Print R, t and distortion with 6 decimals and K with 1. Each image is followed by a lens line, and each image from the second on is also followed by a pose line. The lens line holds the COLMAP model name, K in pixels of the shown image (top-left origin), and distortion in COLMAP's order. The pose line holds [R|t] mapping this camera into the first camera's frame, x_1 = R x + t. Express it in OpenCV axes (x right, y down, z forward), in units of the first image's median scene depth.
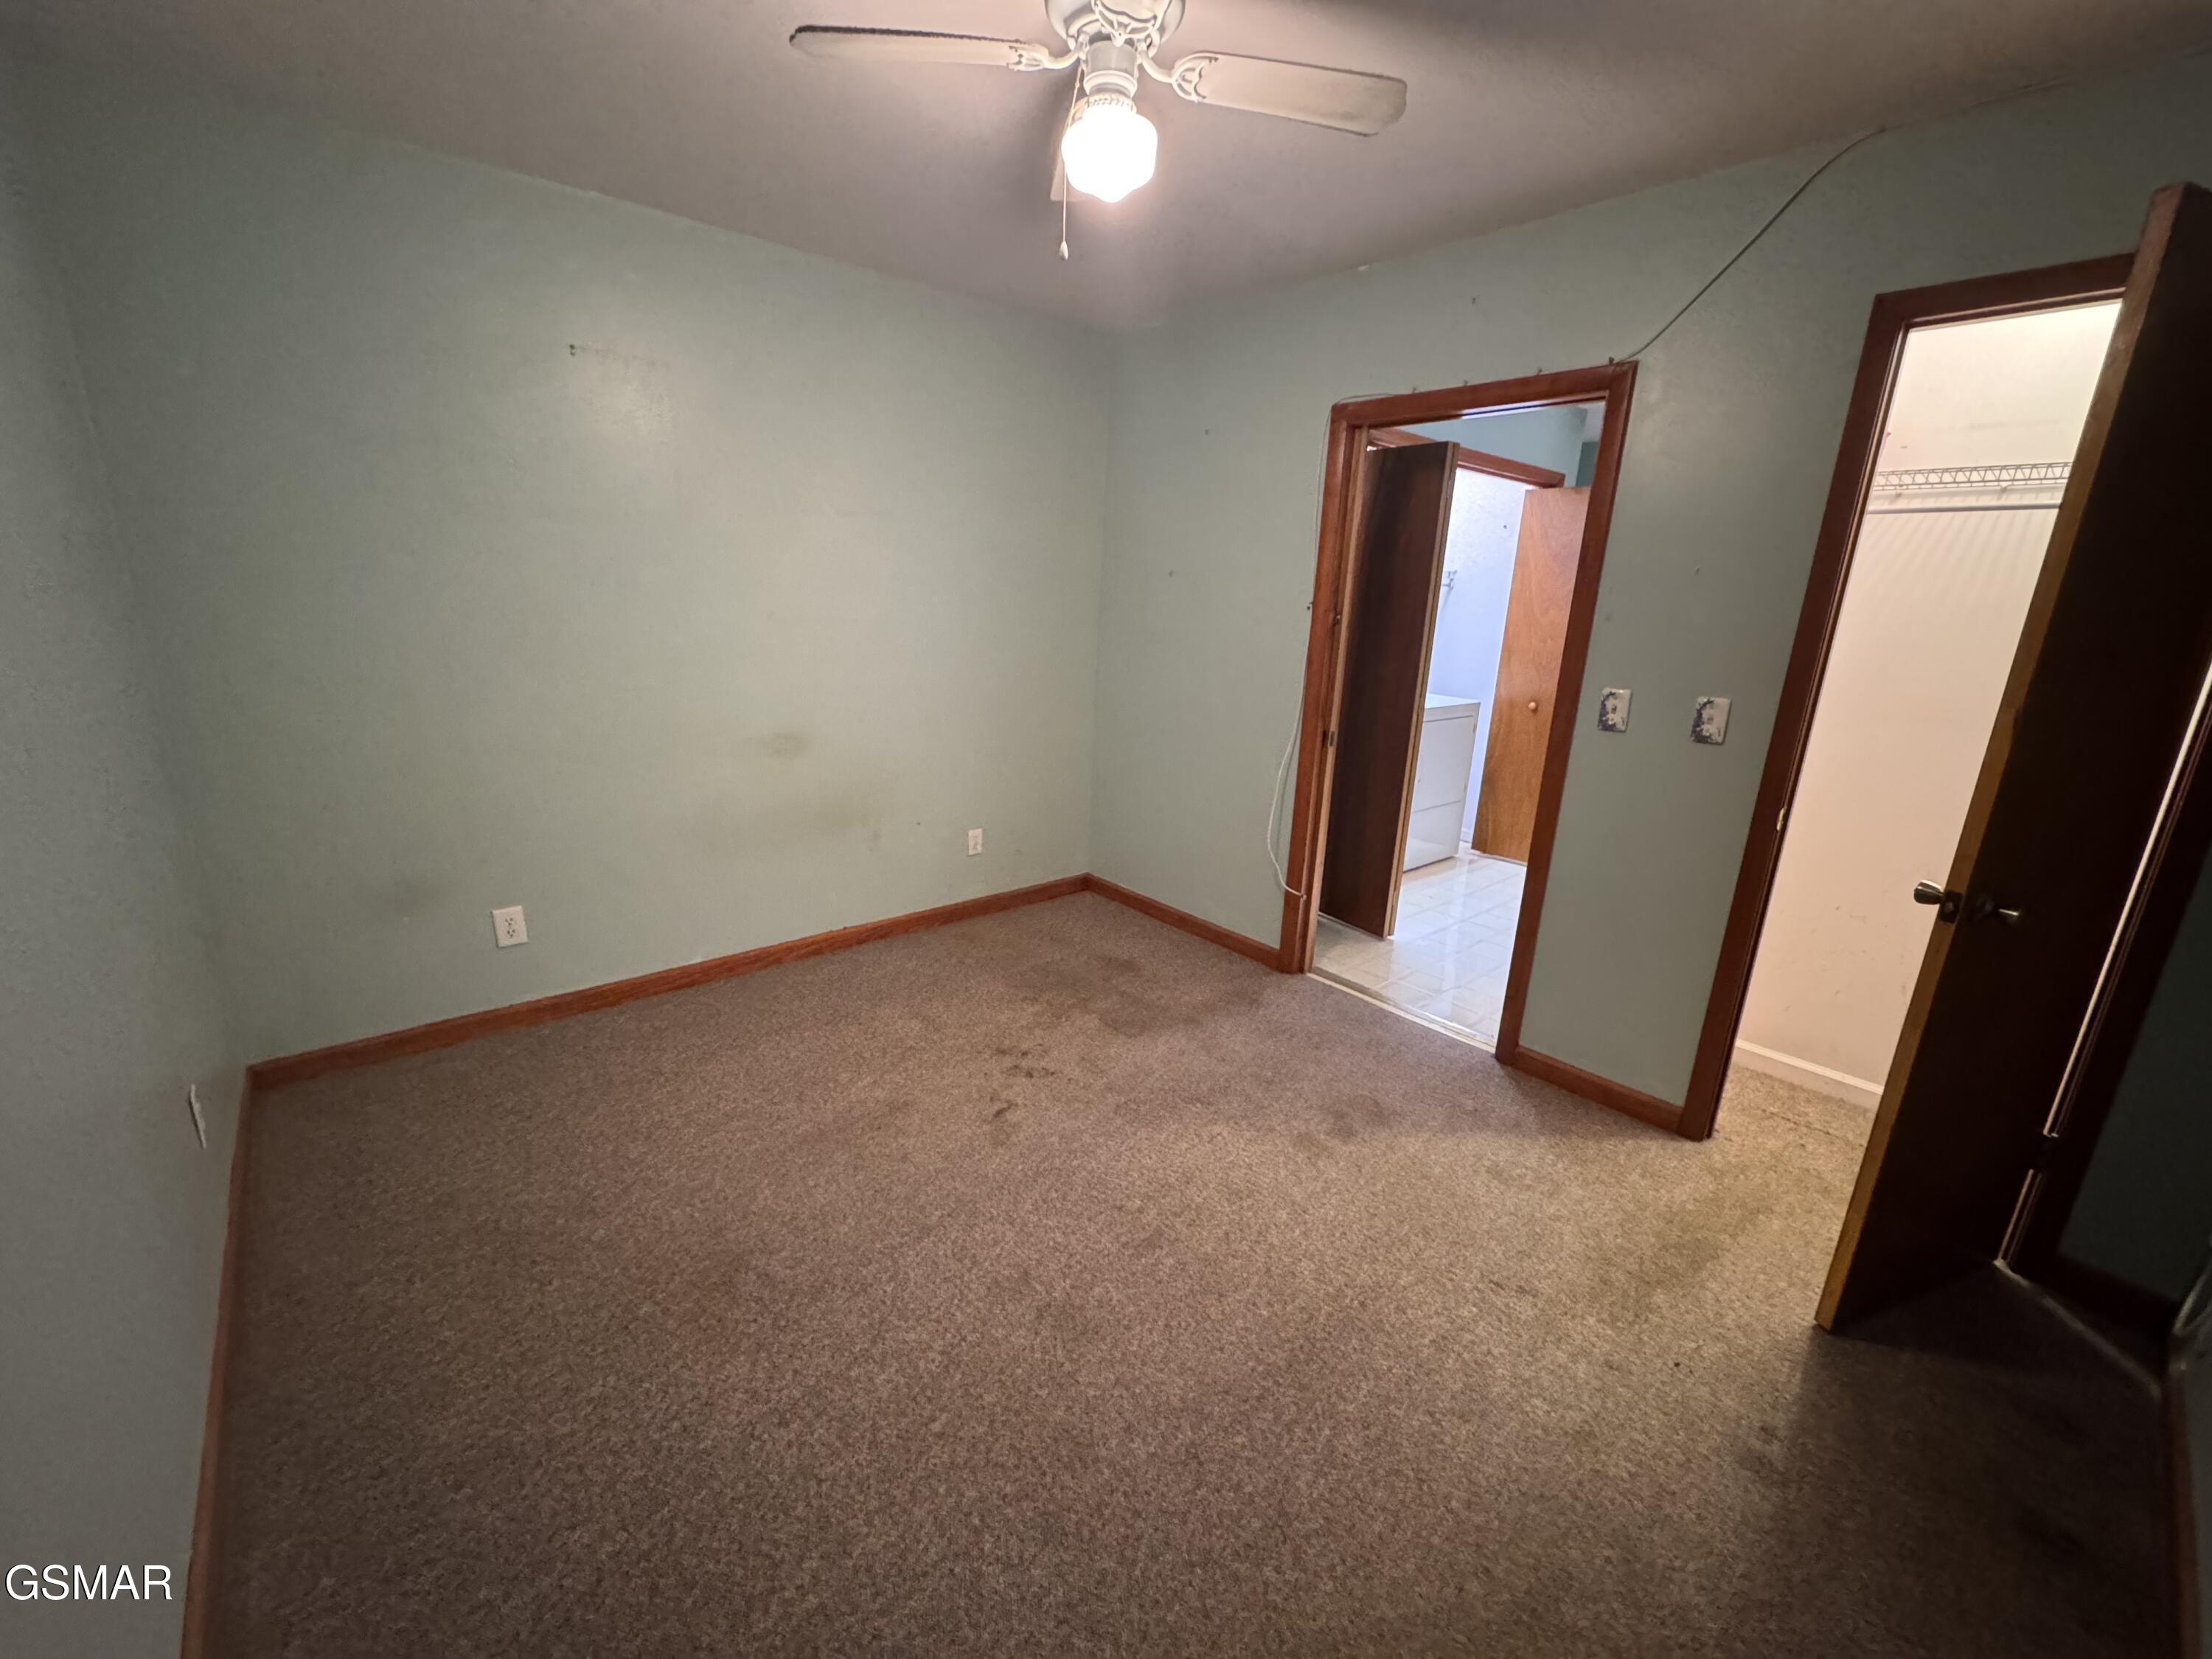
lens RADIAL K [[885.3, 0, 1104.2], [0, 885.3, 829.7], [0, 0, 1]] dist [-0.002269, 0.000322]
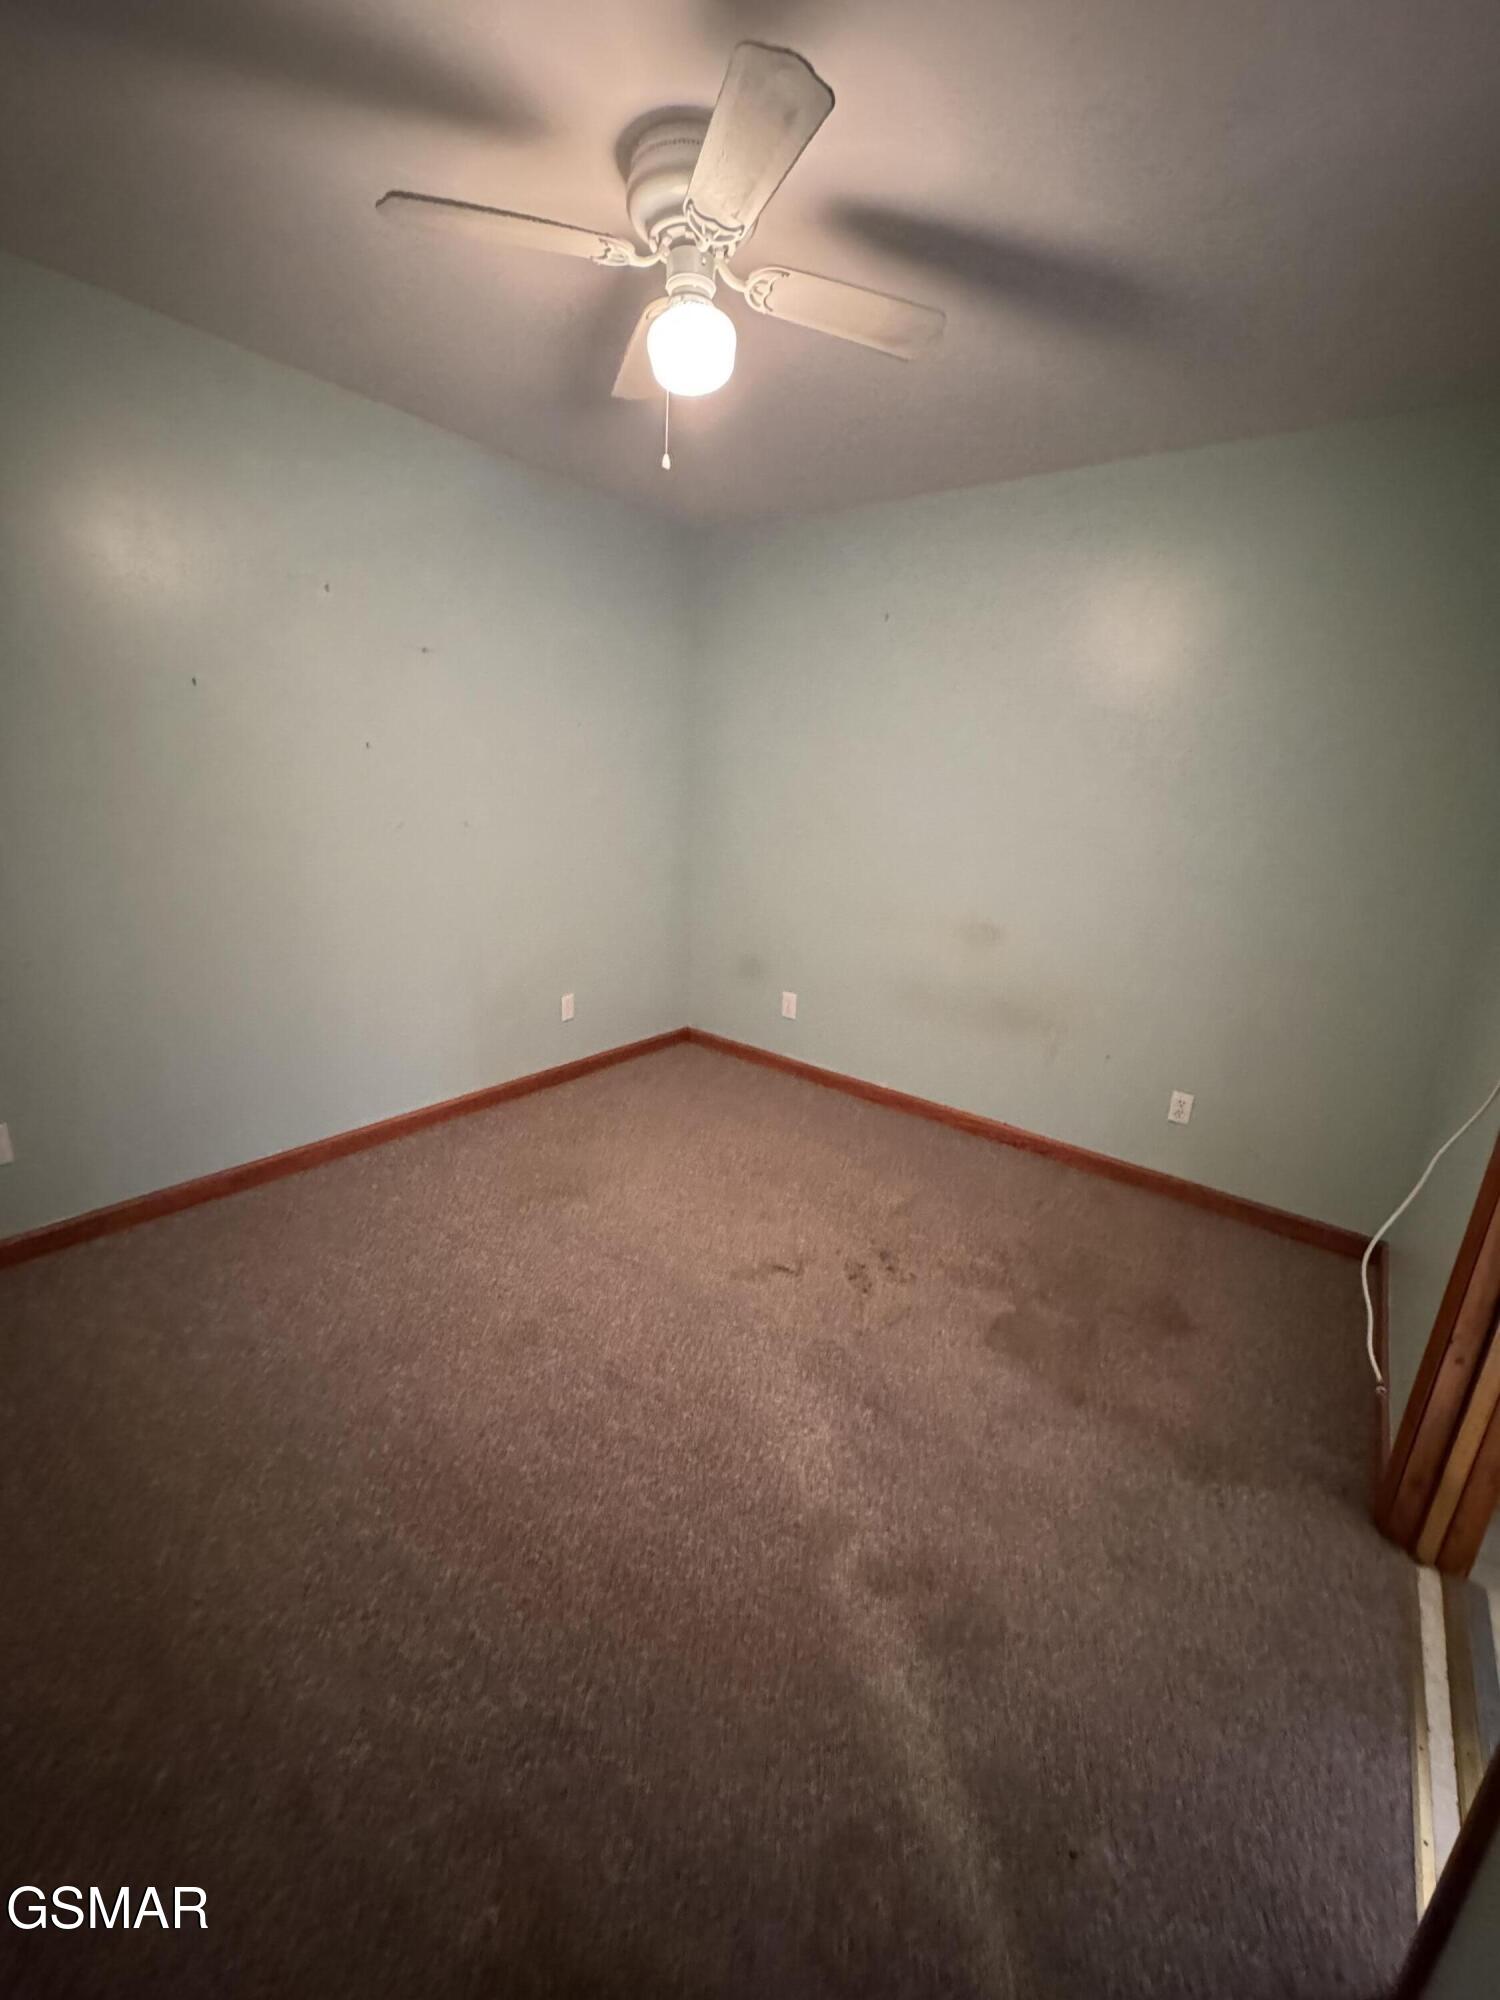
lens RADIAL K [[800.5, 0, 749.1], [0, 800.5, 1000.0], [0, 0, 1]] dist [-0.002269, 0.000322]
pose [[0.197703, 0.242457, -0.949804, 0.636161], [-0.304354, 0.936226, 0.175639, -0.123450], [0.931817, 0.254352, 0.258888, 0.573753]]
